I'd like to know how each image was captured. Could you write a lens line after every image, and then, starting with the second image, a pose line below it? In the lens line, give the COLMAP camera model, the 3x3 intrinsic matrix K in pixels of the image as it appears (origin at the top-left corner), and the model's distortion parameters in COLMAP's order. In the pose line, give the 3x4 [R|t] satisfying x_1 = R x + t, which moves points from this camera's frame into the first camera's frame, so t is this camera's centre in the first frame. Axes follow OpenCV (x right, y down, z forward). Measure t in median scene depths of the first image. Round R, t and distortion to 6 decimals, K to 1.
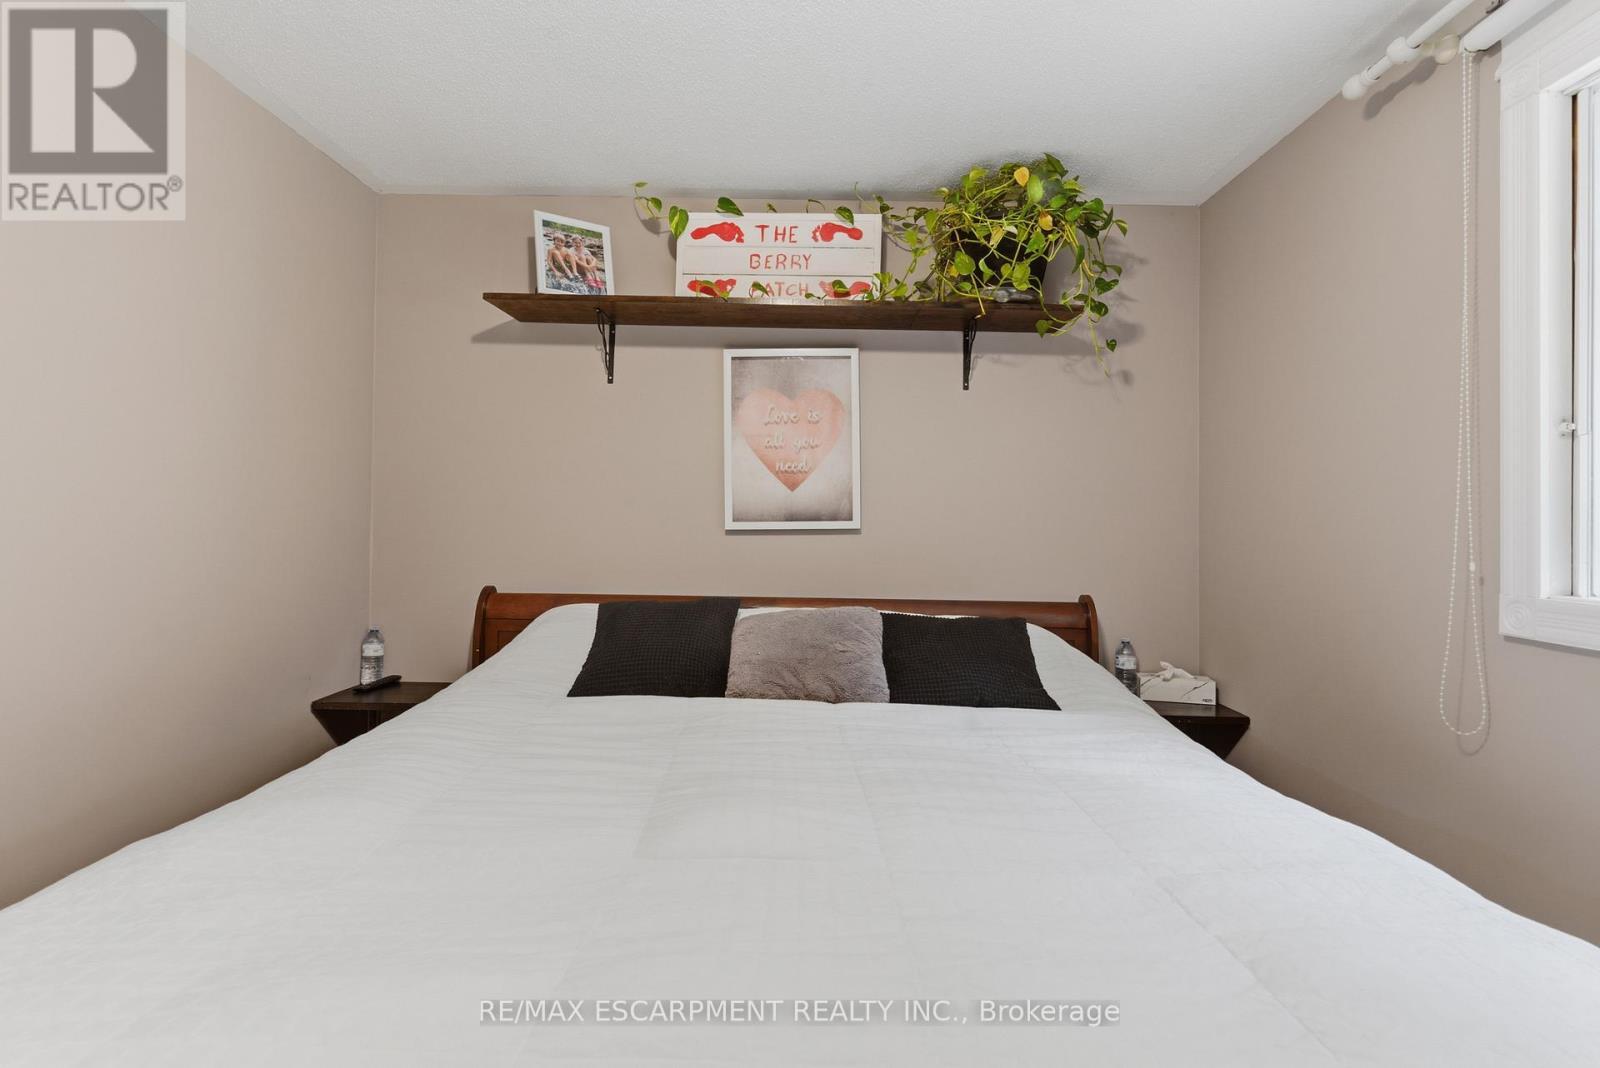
lens RADIAL K [[756.2, 0, 800.6], [0, 756.2, 521.4], [0, 0, 1]] dist [0.000724, 0.001732]
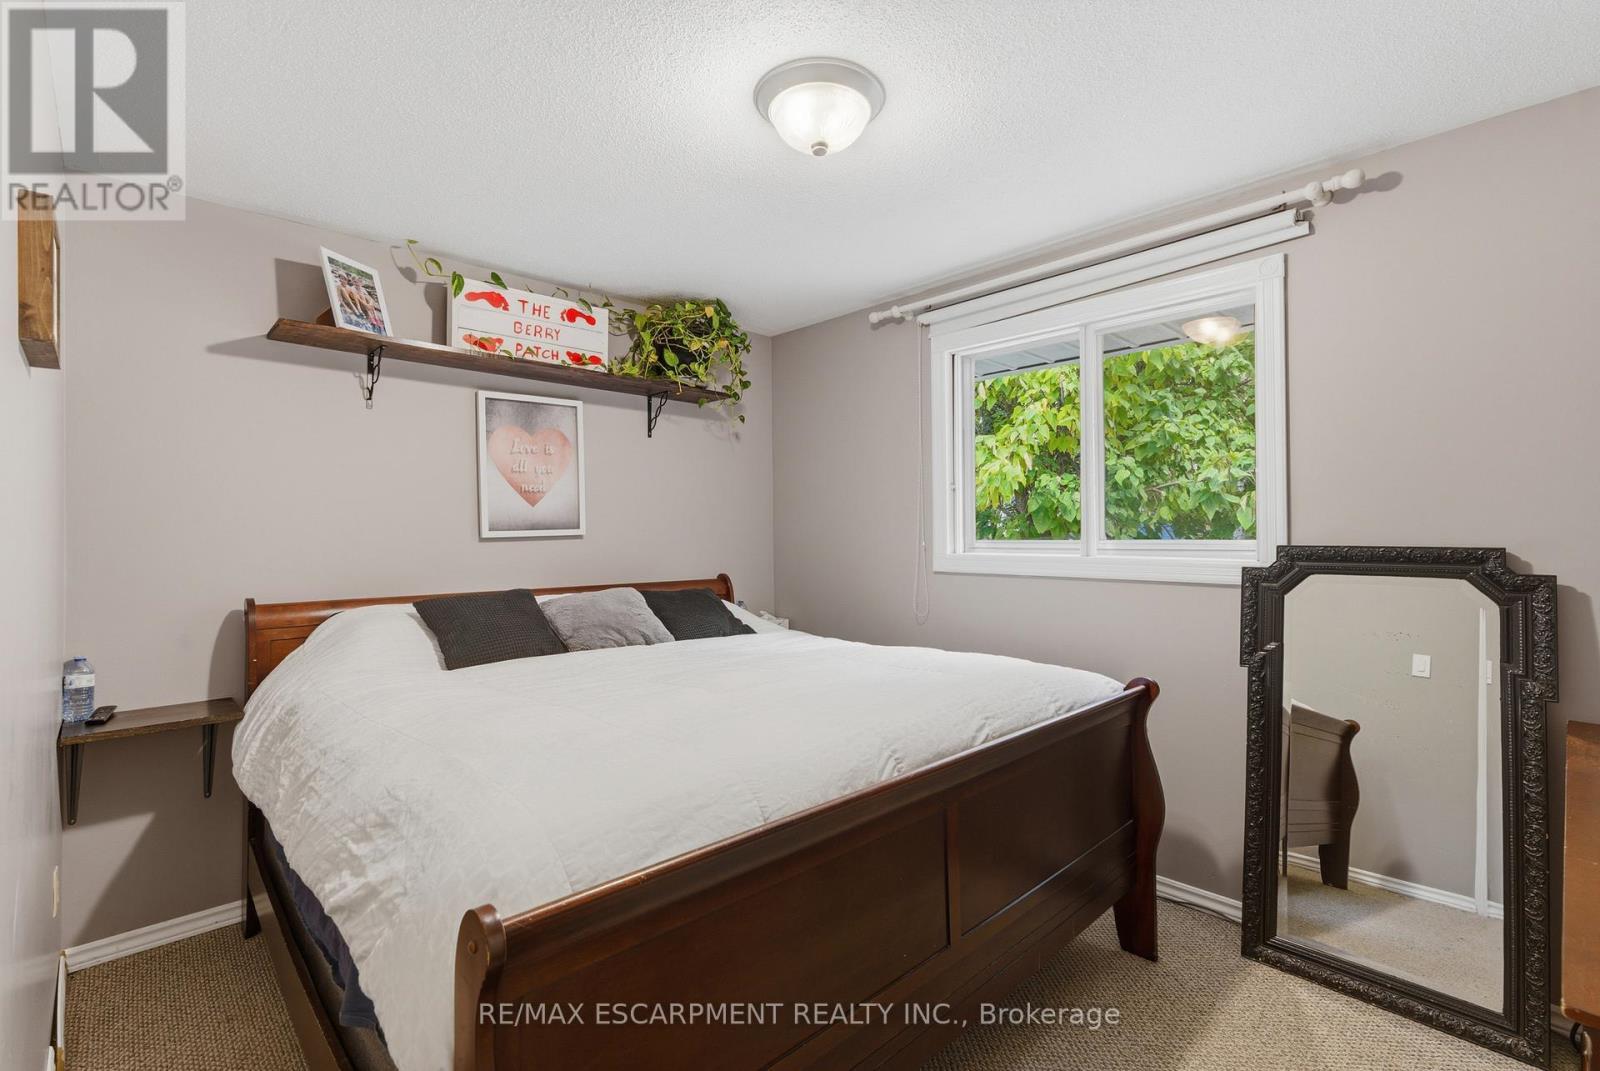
lens RADIAL K [[756.2, 0, 799.2], [0, 756.2, 532.4], [0, 0, 1]] dist [0.000724, 0.001732]
pose [[0.720704, -0.018791, 0.692989, -0.609844], [0.012928, 0.999823, 0.013666, -0.008181], [-0.693123, -0.000891, 0.720819, -0.253085]]
